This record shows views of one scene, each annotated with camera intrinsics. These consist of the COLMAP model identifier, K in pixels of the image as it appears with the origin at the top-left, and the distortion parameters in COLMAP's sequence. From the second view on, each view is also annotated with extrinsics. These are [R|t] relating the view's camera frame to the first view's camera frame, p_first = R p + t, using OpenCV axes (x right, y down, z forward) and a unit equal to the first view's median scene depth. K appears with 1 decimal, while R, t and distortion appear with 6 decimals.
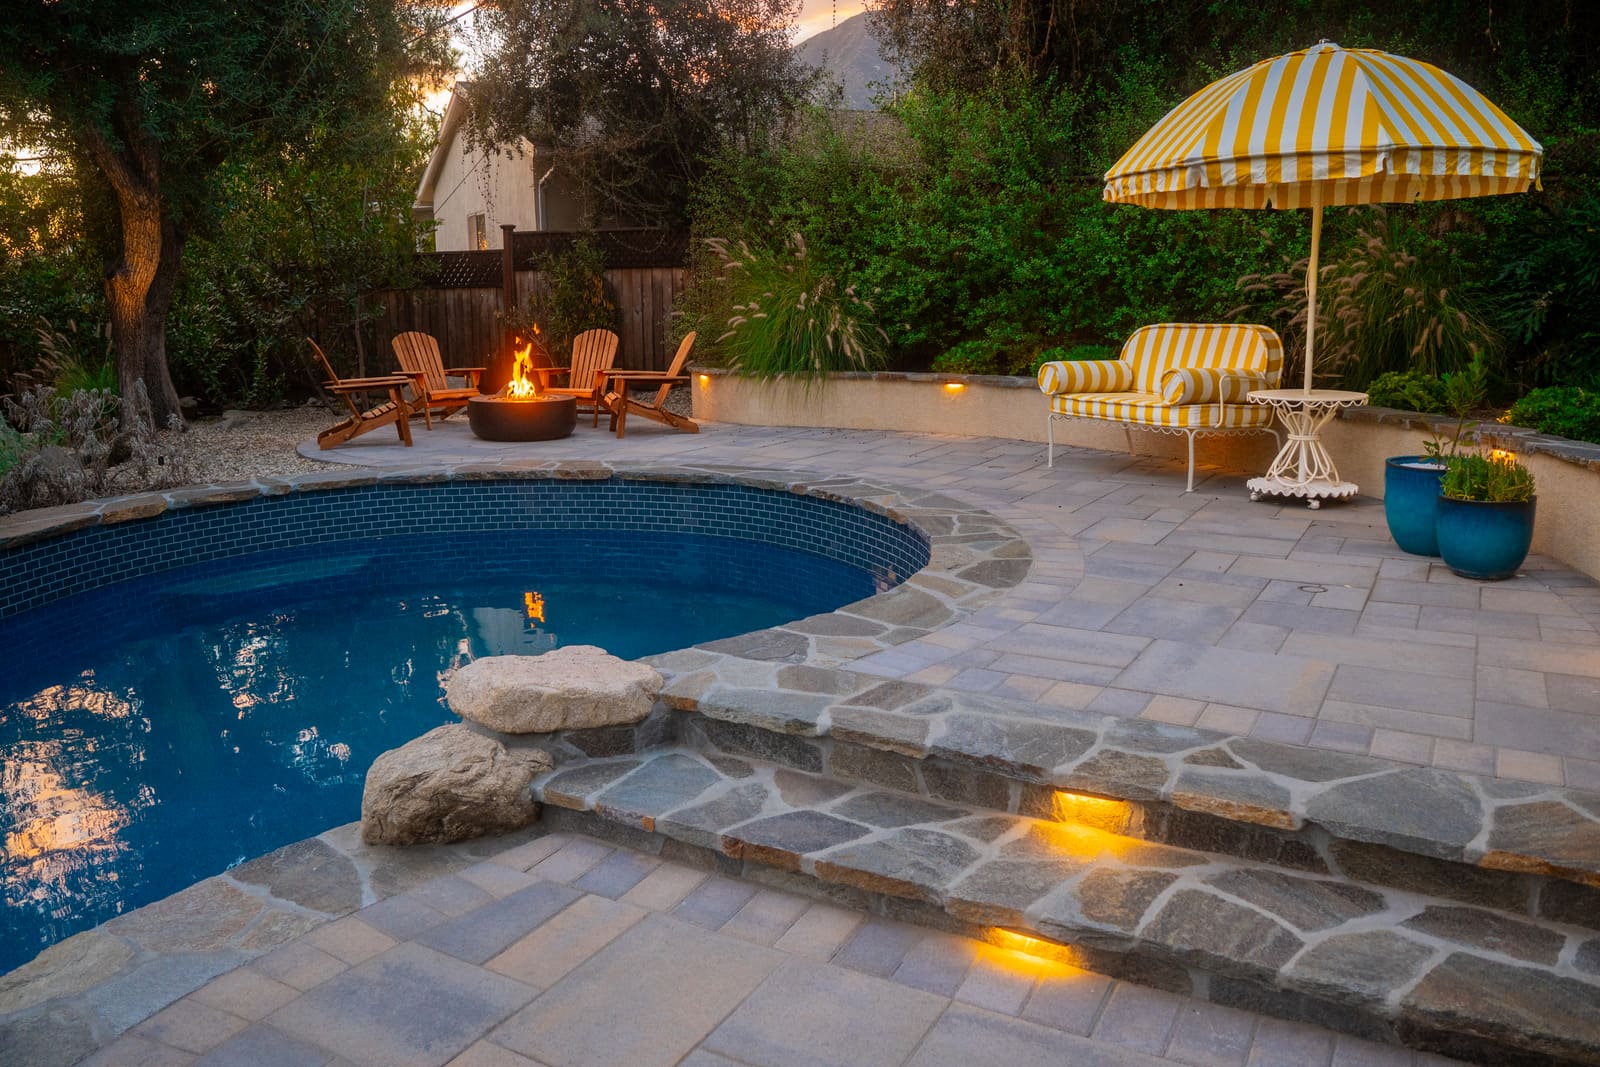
lens RADIAL K [[1221.7, 0, 793.8], [0, 1221.7, 509.0], [0, 0, 1]] dist [-0.056544, 0.008316]
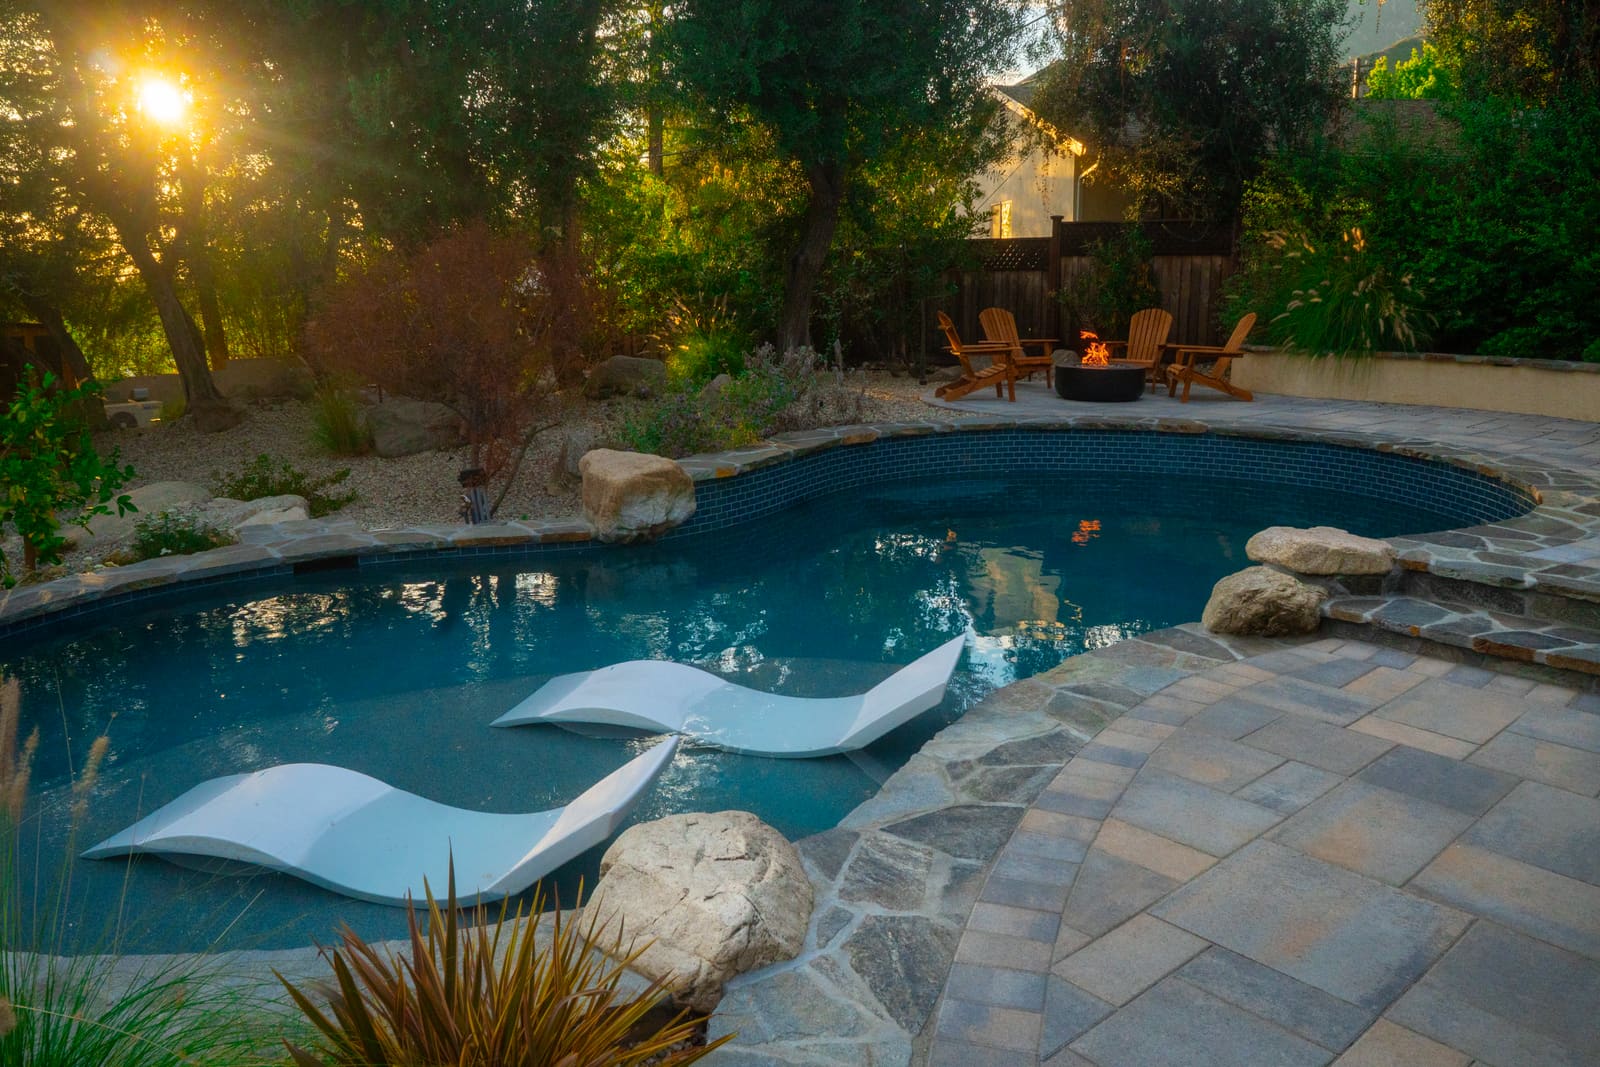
lens RADIAL K [[1221.7, 0, 793.8], [0, 1221.7, 509.0], [0, 0, 1]] dist [-0.056544, 0.008316]
pose [[0.947402, 0.064557, -0.313467, -0.153895], [-0.058736, 0.997881, 0.027990, 0.040683], [0.314610, -0.008106, 0.949186, -0.277258]]
